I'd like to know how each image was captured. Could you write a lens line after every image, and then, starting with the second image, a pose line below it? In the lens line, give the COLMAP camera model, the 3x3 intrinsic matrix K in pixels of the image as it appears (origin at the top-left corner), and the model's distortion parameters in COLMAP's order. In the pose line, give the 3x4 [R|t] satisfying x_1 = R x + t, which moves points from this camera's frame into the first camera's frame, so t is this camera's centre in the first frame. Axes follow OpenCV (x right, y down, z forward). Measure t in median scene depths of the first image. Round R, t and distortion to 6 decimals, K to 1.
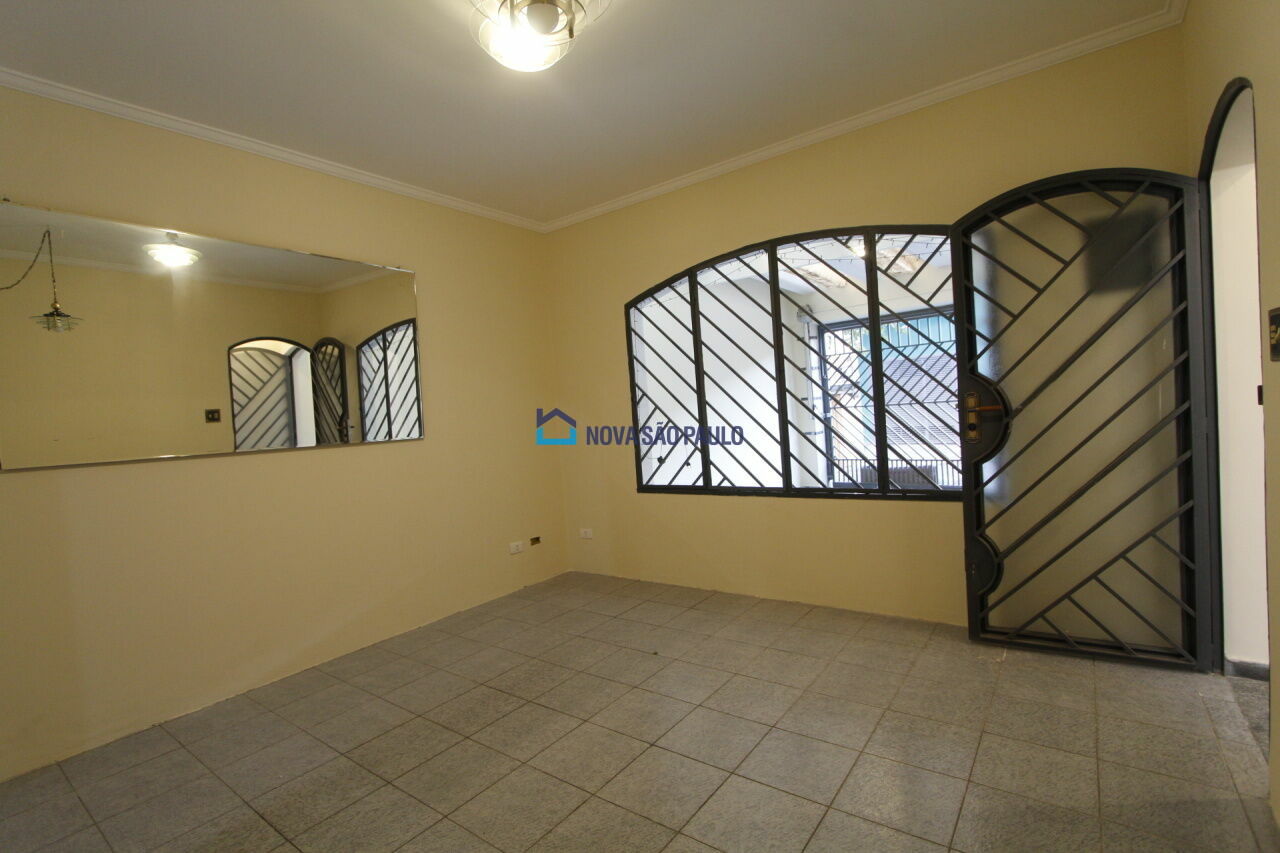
lens RADIAL K [[600.2, 0, 640.8], [0, 600.2, 434.6], [0, 0, 1]] dist [0.001813, 0.000555]
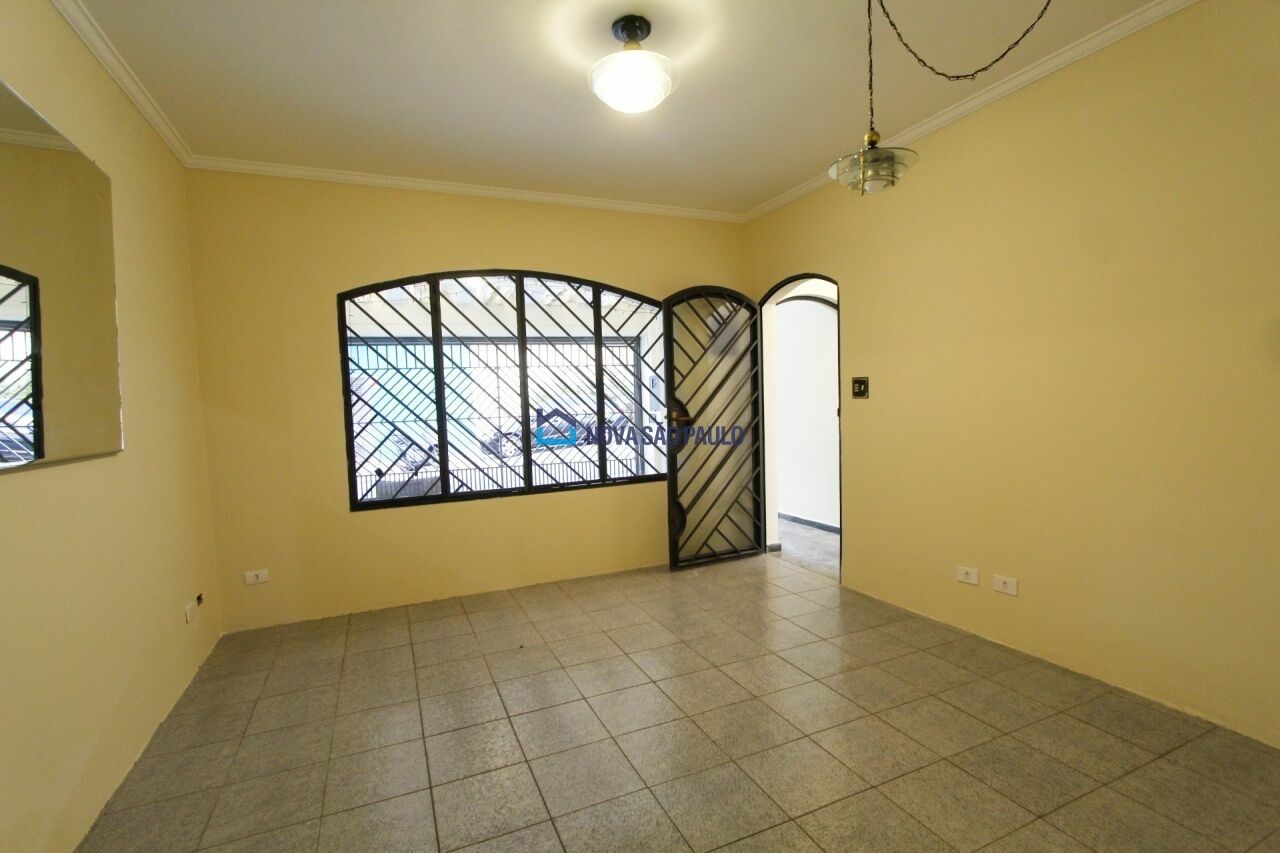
lens RADIAL K [[589.7, 0, 637.7], [0, 589.7, 434.1], [0, 0, 1]] dist [-0.014548, -0.000177]
pose [[0.501378, 0.001509, 0.865227, -0.681990], [0.033610, 0.999210, -0.021218, 0.021005], [-0.864575, 0.039718, 0.500931, 0.268566]]
